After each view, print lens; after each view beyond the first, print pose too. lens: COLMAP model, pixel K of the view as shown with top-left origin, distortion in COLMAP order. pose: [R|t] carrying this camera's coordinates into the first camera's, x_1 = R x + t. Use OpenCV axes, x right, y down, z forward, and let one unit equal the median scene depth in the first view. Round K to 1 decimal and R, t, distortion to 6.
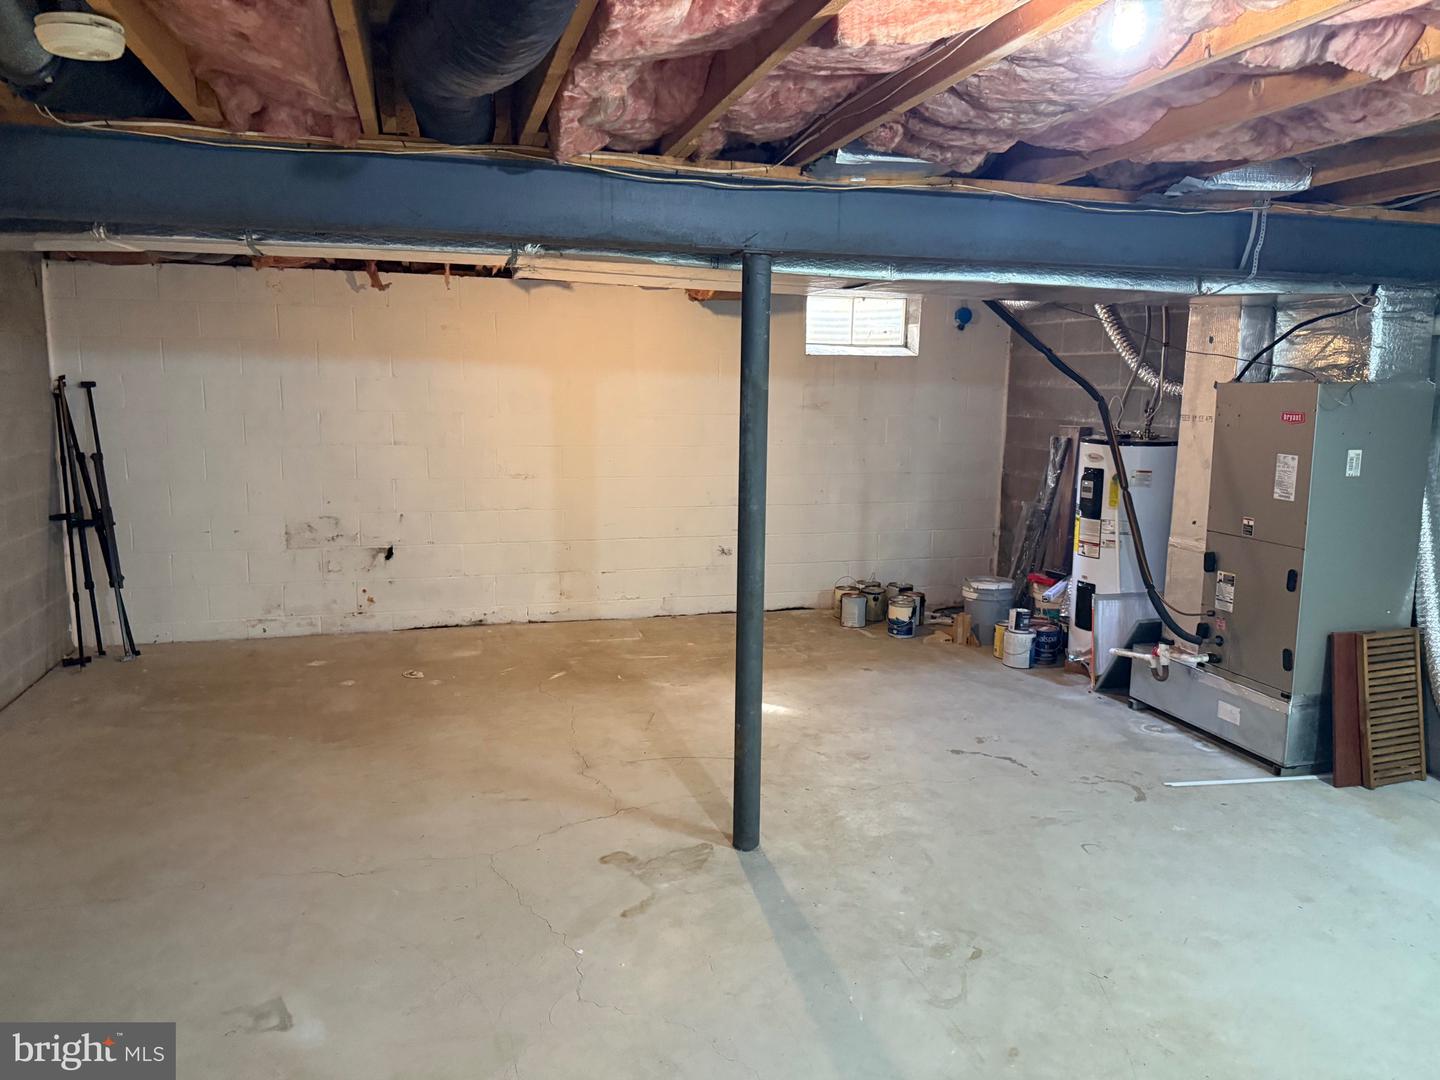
lens RADIAL K [[1025.1, 0, 720.0], [0, 1025.1, 540.0], [0, 0, 1]] dist [0.074546, -0.095790]
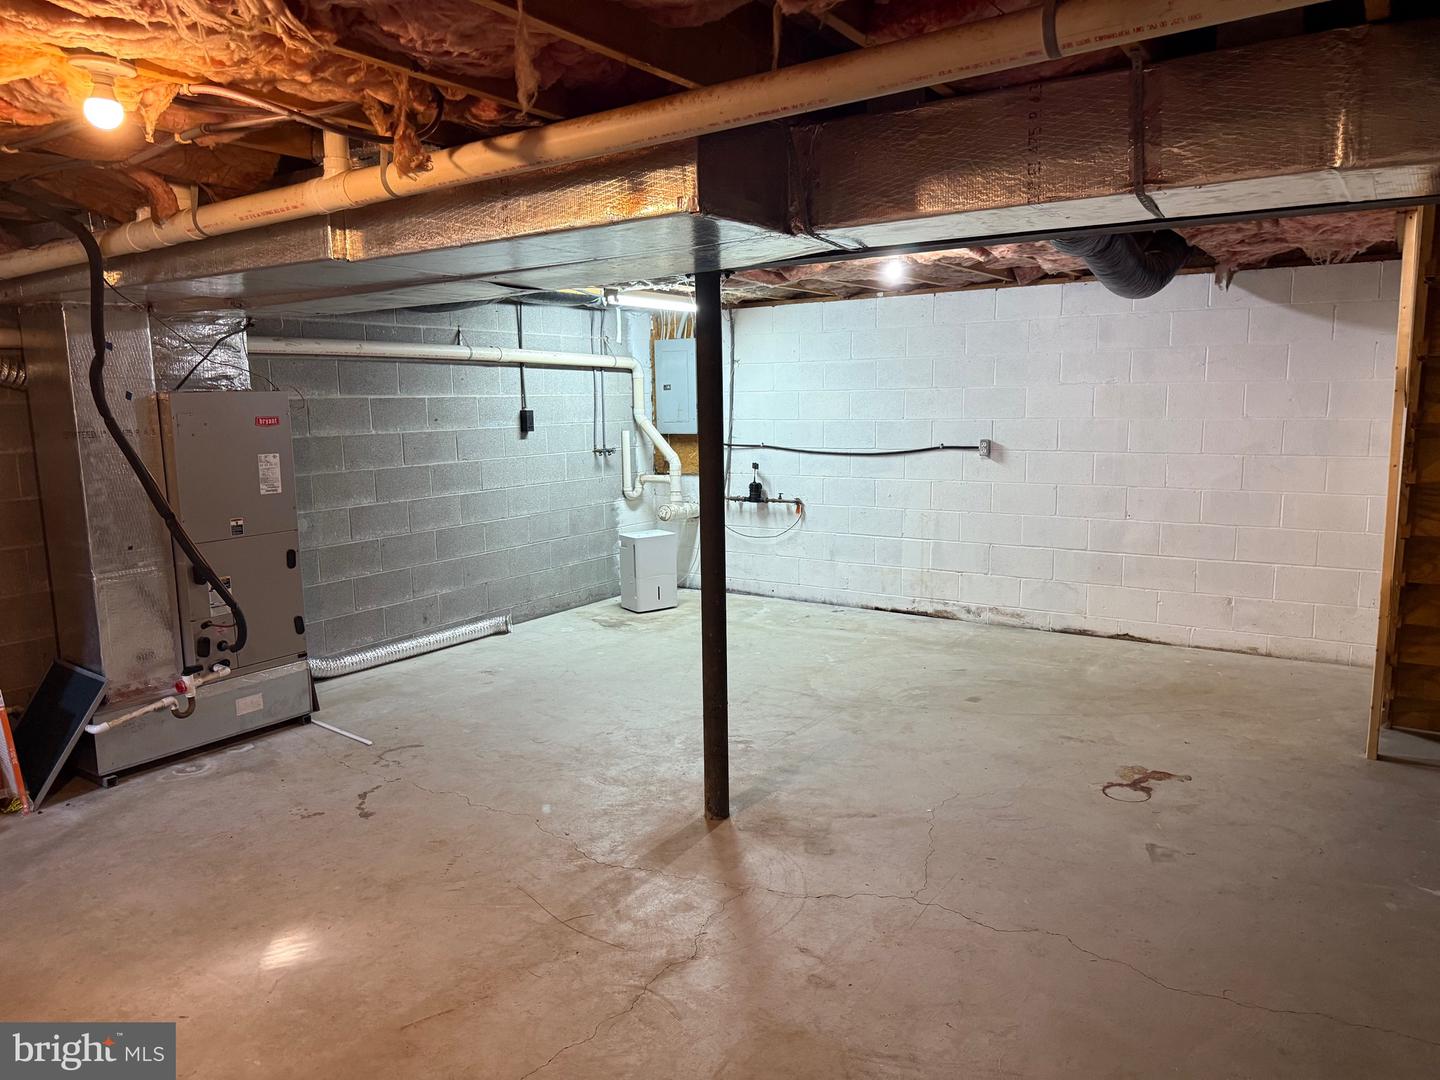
lens RADIAL K [[1025.1, 0, 720.0], [0, 1025.1, 540.0], [0, 0, 1]] dist [0.074546, -0.095790]
pose [[-0.664224, -0.108260, 0.739653, -0.587983], [0.121969, 0.960503, 0.250116, -0.198820], [-0.737516, 0.256348, -0.624785, 1.262467]]
